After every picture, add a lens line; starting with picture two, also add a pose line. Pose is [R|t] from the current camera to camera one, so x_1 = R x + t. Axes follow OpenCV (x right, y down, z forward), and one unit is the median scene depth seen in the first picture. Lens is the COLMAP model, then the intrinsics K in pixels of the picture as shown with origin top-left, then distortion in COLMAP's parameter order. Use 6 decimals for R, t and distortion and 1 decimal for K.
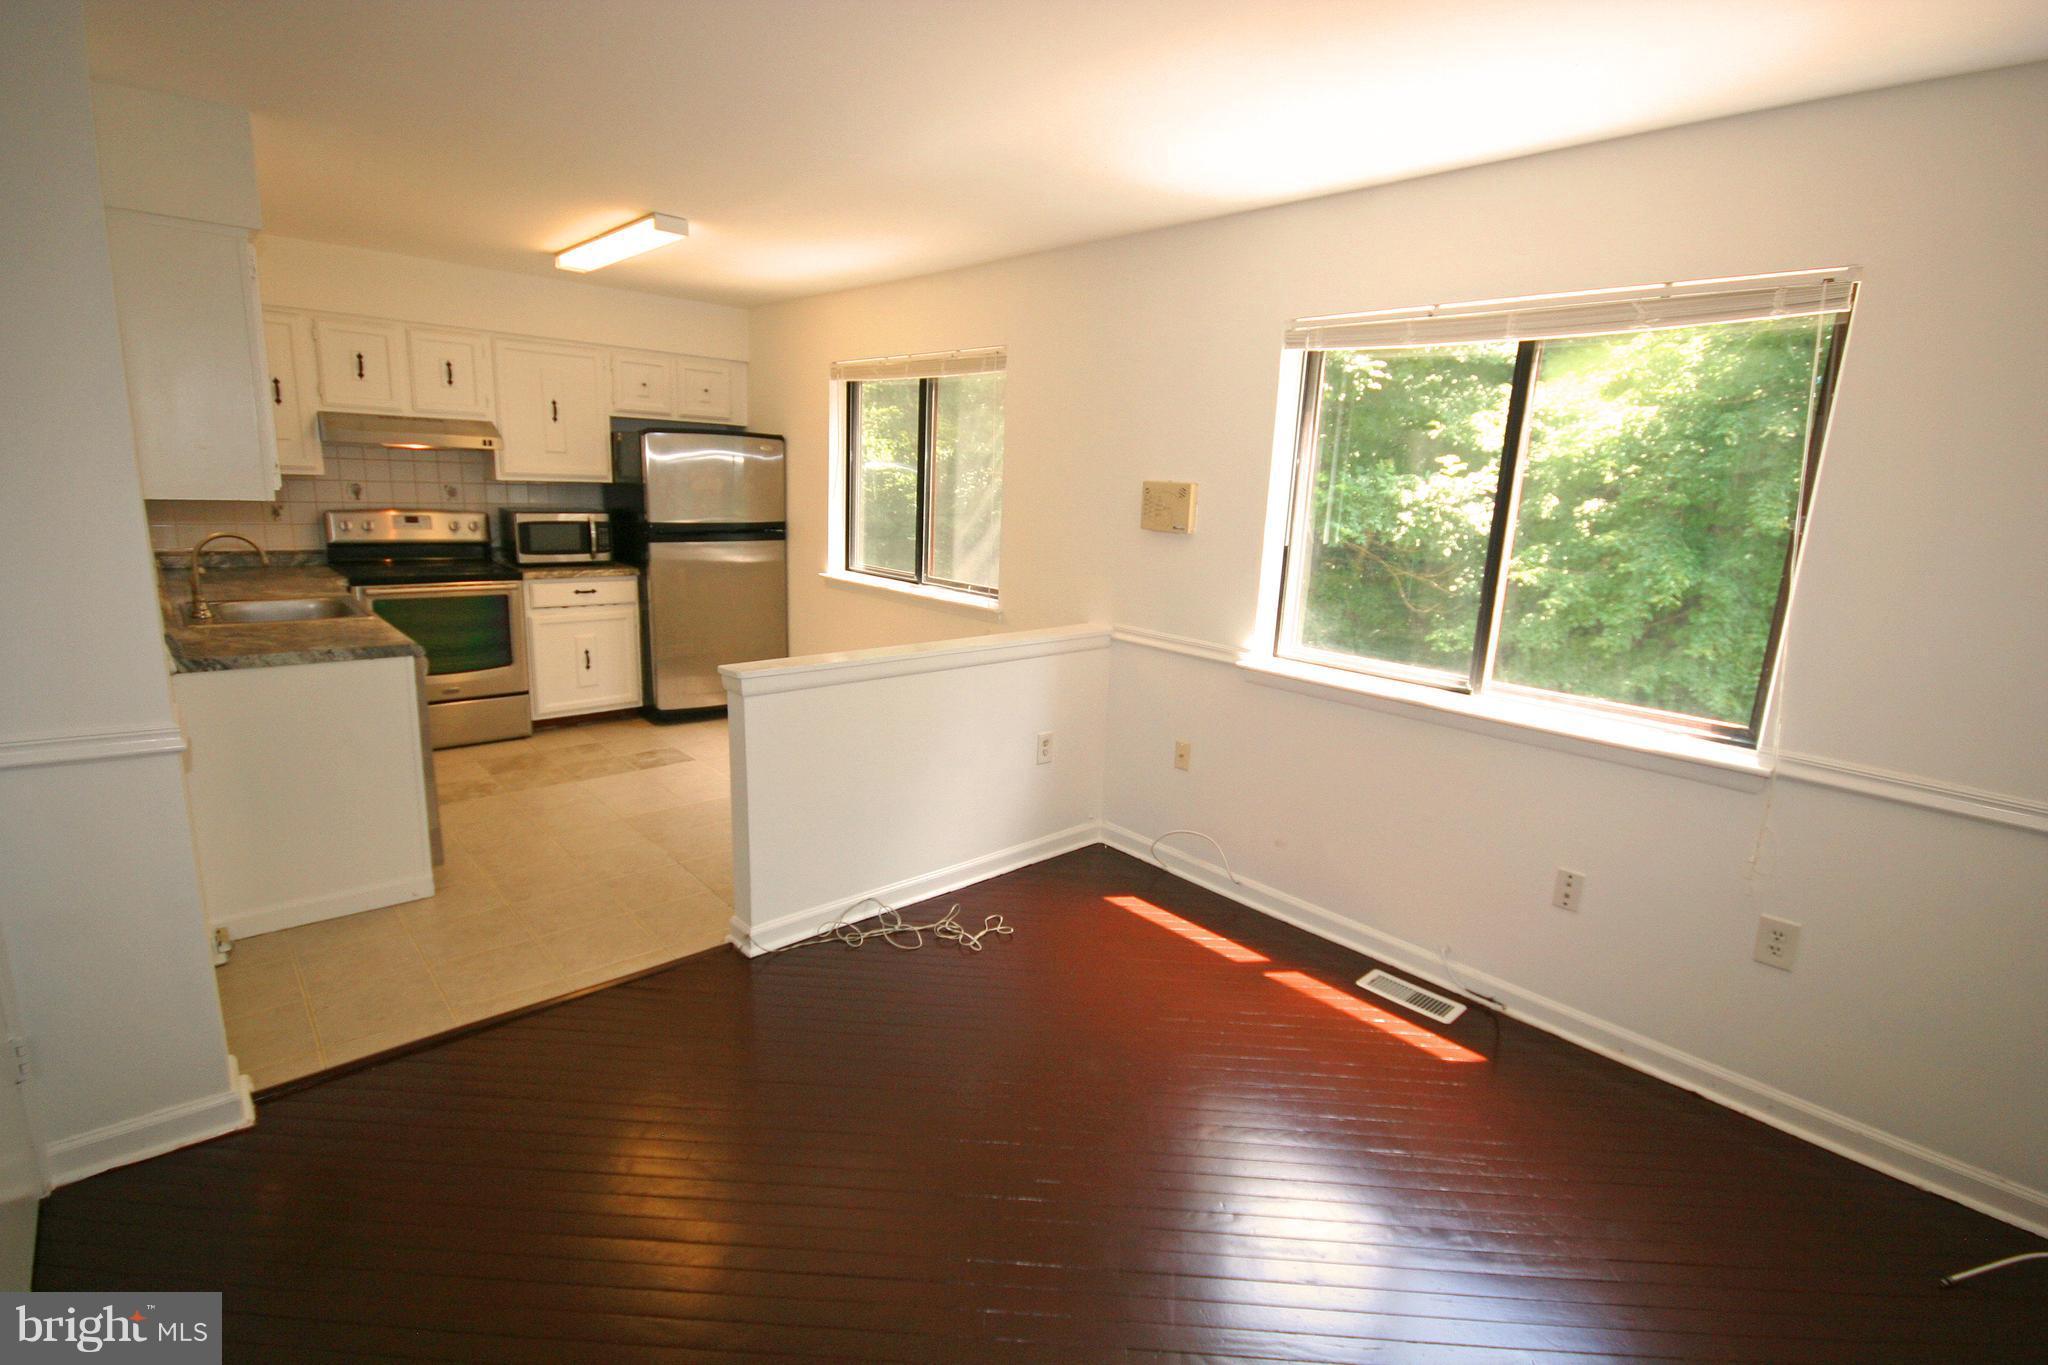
lens RADIAL K [[950.0, 0, 1023.7], [0, 950.0, 678.0], [0, 0, 1]] dist [0.001872, 0.000386]
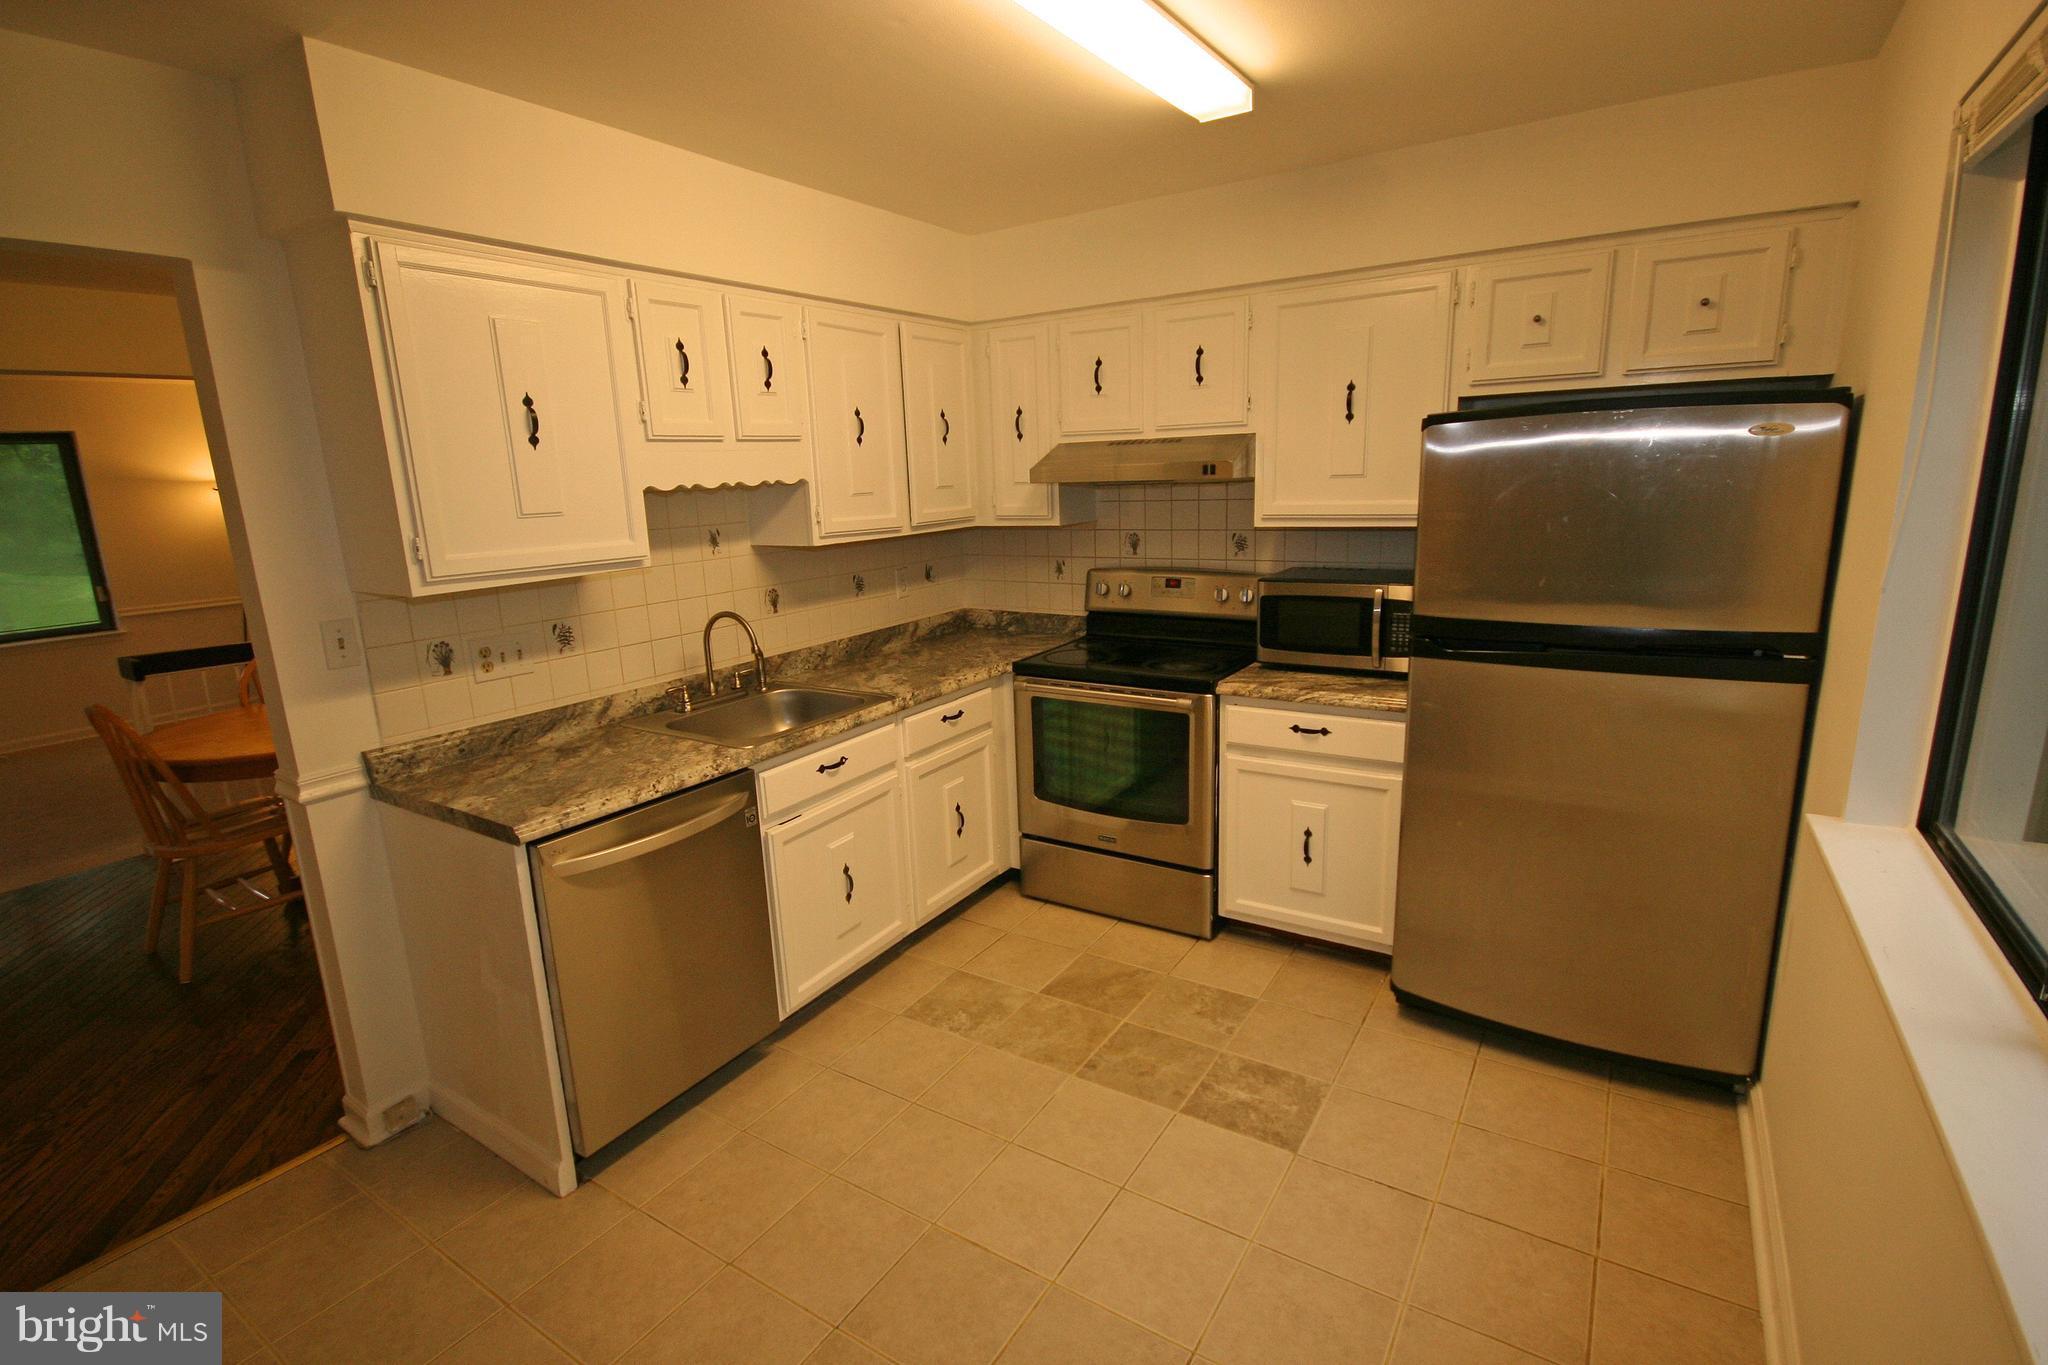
lens RADIAL K [[950.0, 0, 1023.7], [0, 950.0, 678.0], [0, 0, 1]] dist [0.001872, 0.000386]
pose [[0.239294, 0.154733, -0.958538, 0.021453], [-0.158762, 0.980169, 0.118591, -0.167338], [0.957879, 0.123801, 0.259115, 0.732682]]
